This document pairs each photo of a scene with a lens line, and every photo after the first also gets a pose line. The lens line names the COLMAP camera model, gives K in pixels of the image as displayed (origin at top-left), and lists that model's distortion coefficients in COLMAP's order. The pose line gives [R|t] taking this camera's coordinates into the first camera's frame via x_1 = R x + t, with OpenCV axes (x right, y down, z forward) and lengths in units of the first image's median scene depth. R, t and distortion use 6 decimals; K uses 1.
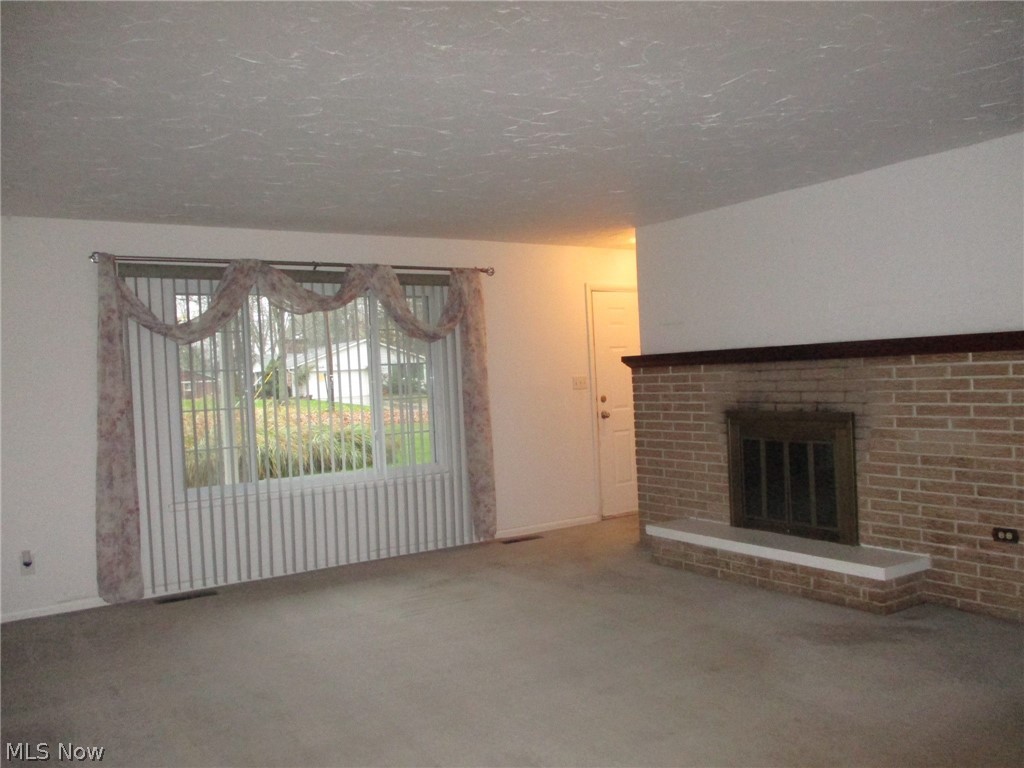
lens RADIAL K [[851.3, 0, 511.7], [0, 851.3, 379.5], [0, 0, 1]] dist [-0.014250, -0.008809]
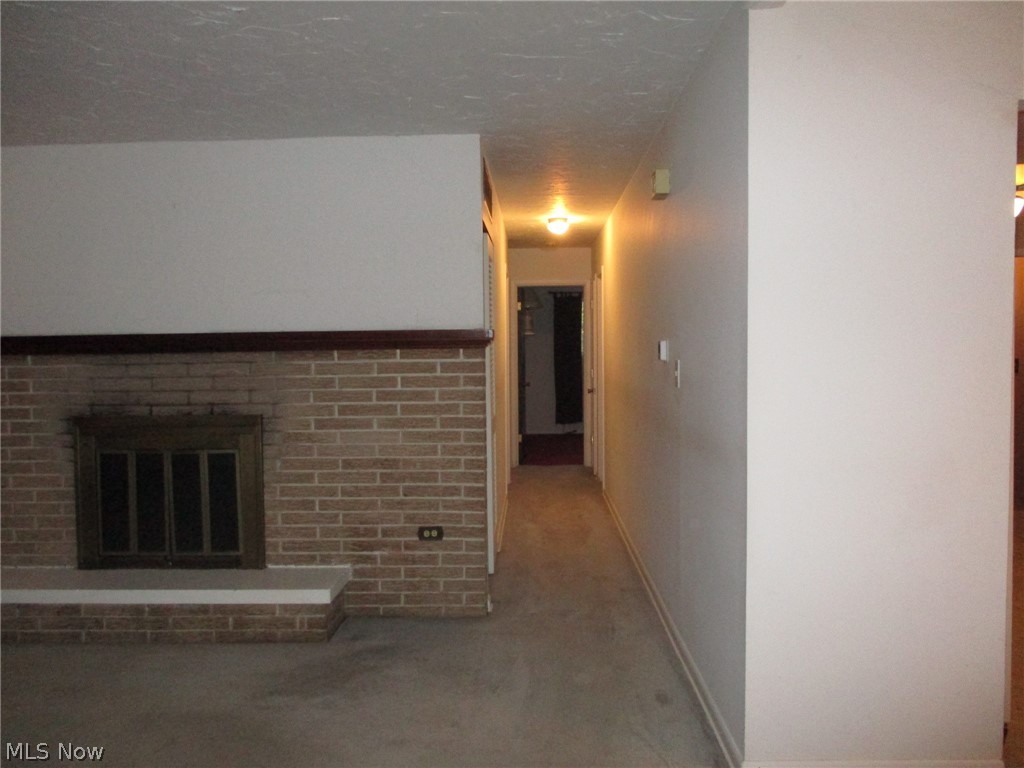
lens RADIAL K [[851.3, 0, 511.7], [0, 851.3, 379.5], [0, 0, 1]] dist [-0.014250, -0.008809]
pose [[0.572158, 0.007661, 0.820108, -0.156949], [-0.006296, 0.999968, -0.004948, 0.005606], [-0.820119, -0.002332, 0.572188, 0.288427]]
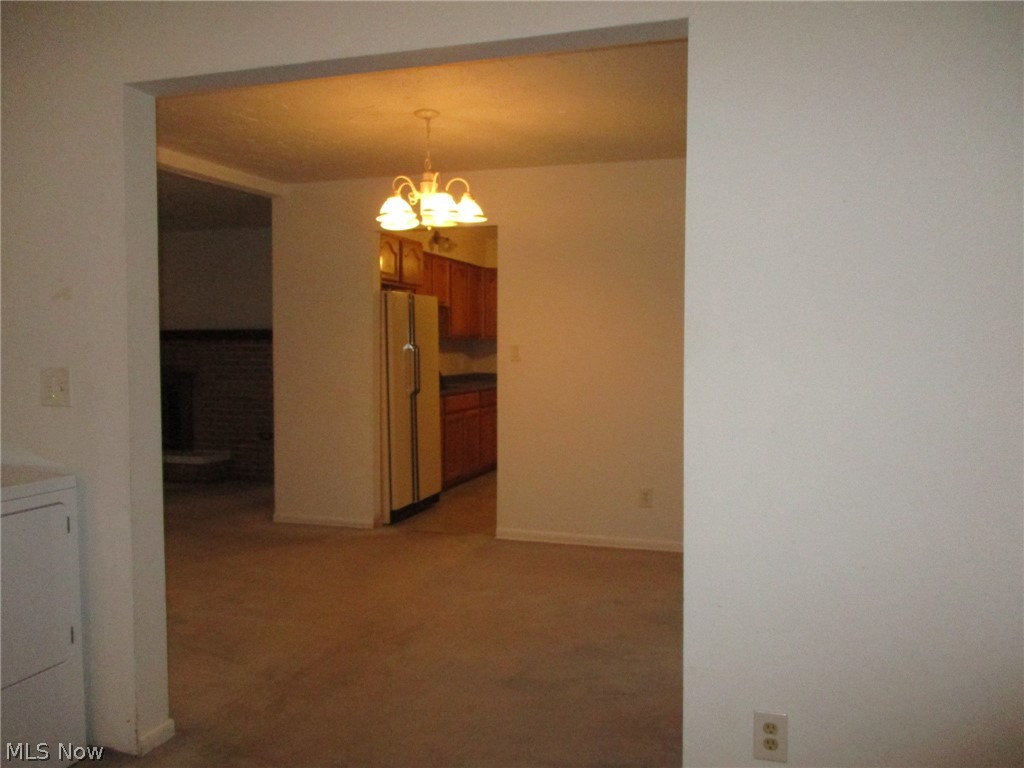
lens RADIAL K [[851.3, 0, 511.7], [0, 851.3, 379.5], [0, 0, 1]] dist [-0.014250, -0.008809]
pose [[0.780953, 0.013336, 0.624448, -0.153104], [-0.030827, 0.999377, 0.017209, 0.004993], [-0.623829, -0.032689, 0.780877, -0.702879]]
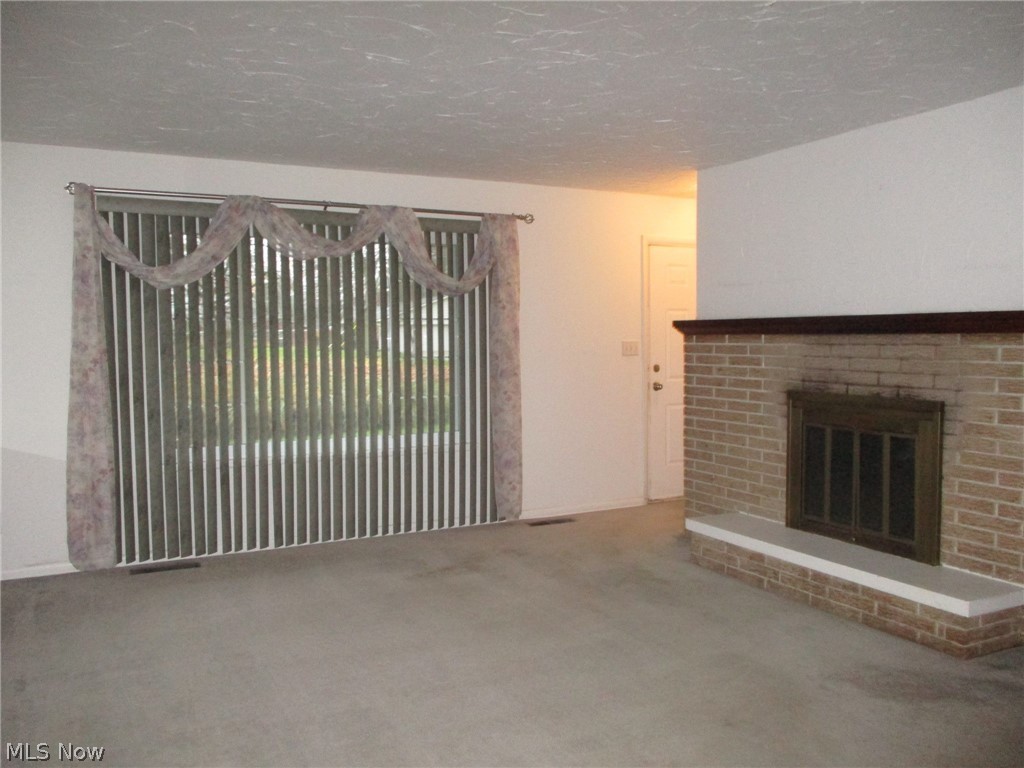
lens RADIAL K [[851.3, 0, 511.7], [0, 851.3, 379.5], [0, 0, 1]] dist [-0.014250, -0.008809]
pose [[0.993455, 0.044798, -0.105072, 0.077797], [-0.039710, 0.997958, 0.050027, -0.005611], [0.107099, -0.045527, 0.993206, 0.156262]]
